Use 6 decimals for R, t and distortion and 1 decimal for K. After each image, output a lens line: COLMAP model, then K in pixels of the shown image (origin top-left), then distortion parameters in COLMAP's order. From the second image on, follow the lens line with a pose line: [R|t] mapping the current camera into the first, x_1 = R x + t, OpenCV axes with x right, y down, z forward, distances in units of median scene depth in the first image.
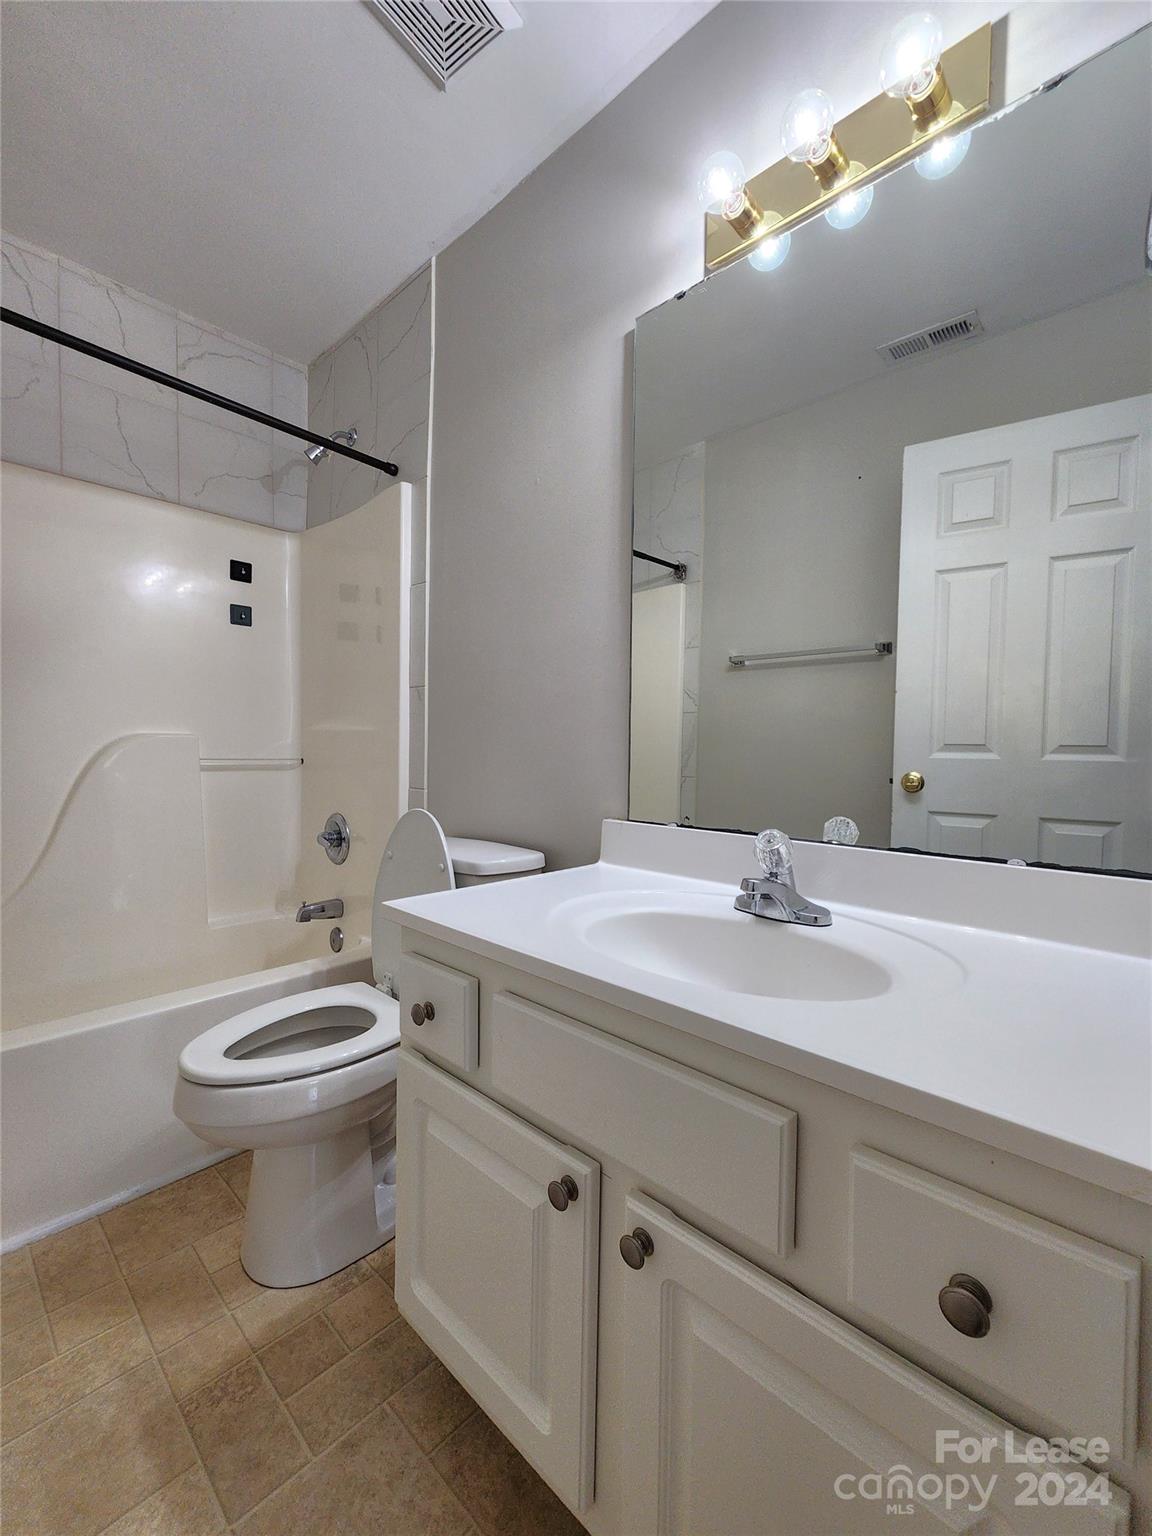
lens RADIAL K [[639.2, 0, 584.3], [0, 639.2, 769.3], [0, 0, 1]] dist [-0.000483, 0.000233]
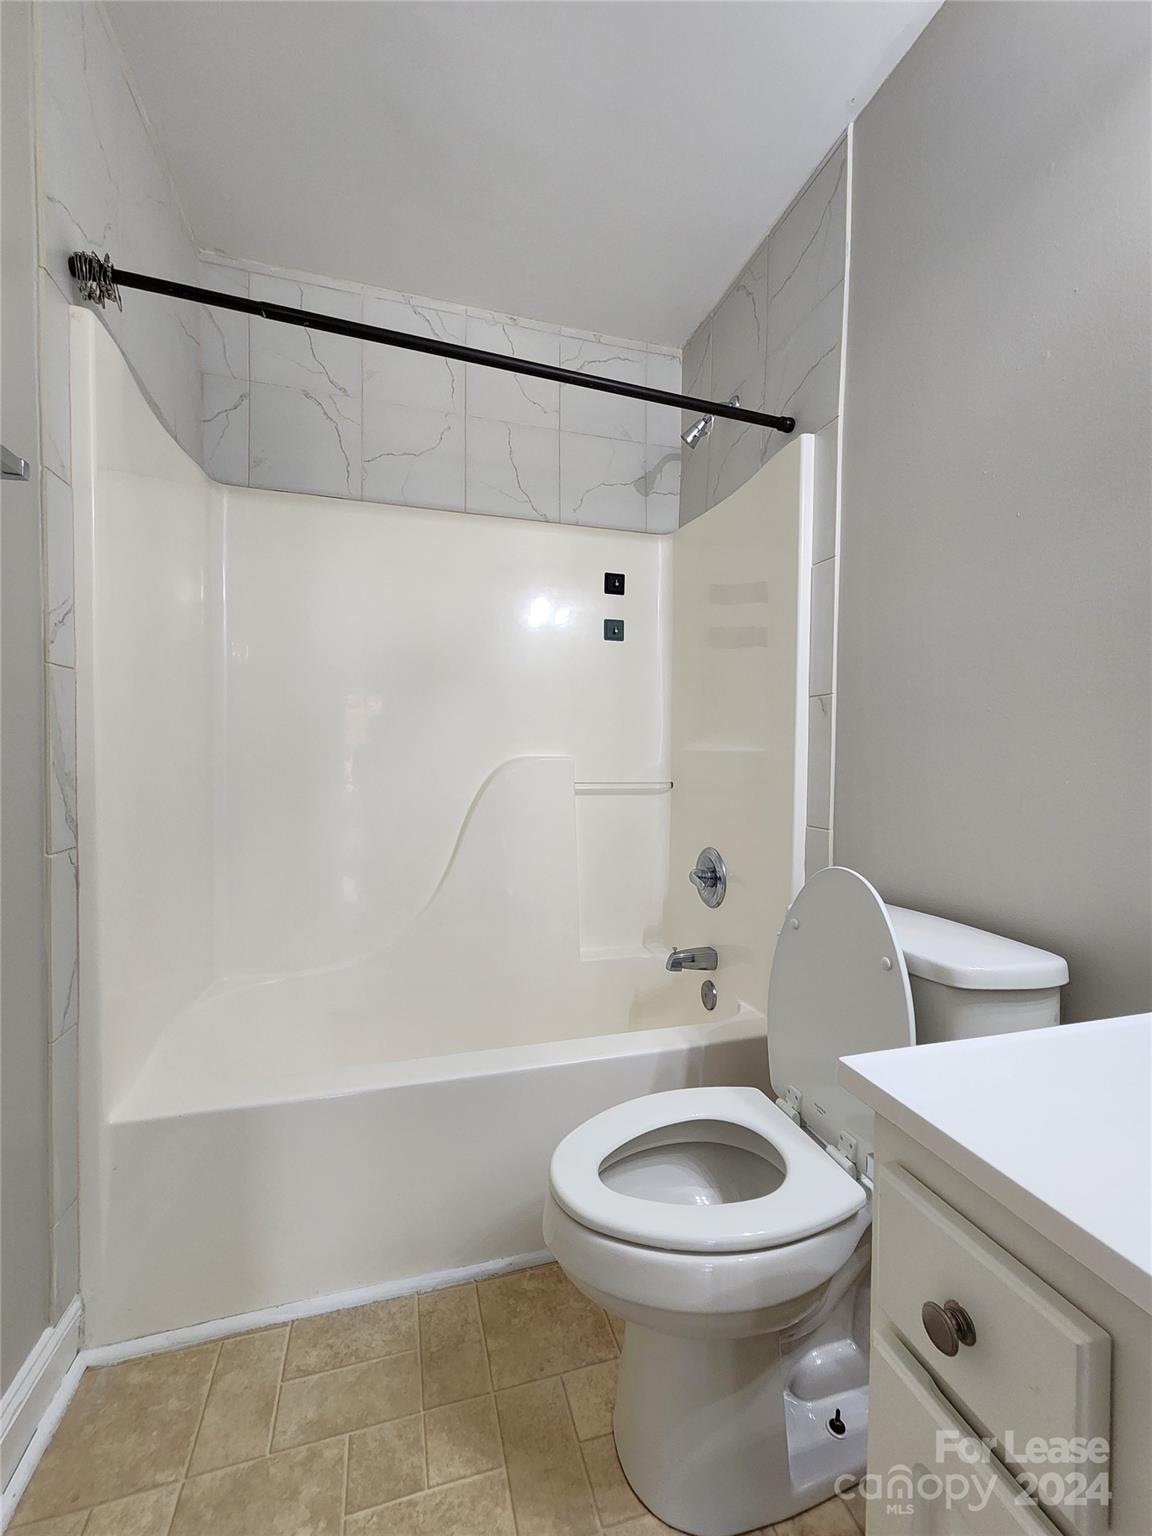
lens RADIAL K [[639.2, 0, 573.1], [0, 639.2, 762.6], [0, 0, 1]] dist [-0.000483, 0.000233]
pose [[0.857875, -0.001421, -0.513856, -0.115248], [-0.012692, 0.999633, -0.023953, -0.024781], [0.513701, 0.027070, 0.857542, 0.182634]]
